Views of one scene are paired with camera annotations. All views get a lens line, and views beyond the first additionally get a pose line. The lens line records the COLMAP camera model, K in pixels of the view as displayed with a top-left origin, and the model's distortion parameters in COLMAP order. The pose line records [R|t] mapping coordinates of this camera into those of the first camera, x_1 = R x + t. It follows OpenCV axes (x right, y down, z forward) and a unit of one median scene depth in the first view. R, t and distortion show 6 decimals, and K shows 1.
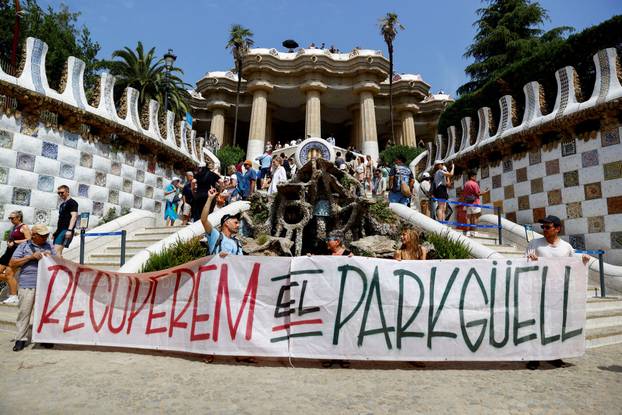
lens RADIAL K [[423.8, 0, 311.0], [0, 423.8, 207.5], [0, 0, 1]] dist [-0.115464, 0.091620]
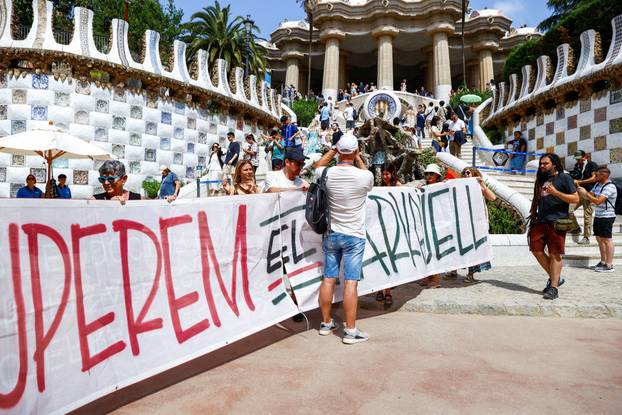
lens RADIAL K [[423.8, 0, 311.0], [0, 423.8, 207.5], [0, 0, 1]] dist [-0.115464, 0.091620]
pose [[0.983672, -0.001567, -0.179966, 0.029010], [0.024775, 0.991621, 0.126781, -0.009090], [0.178259, -0.129170, 0.975469, -0.144683]]
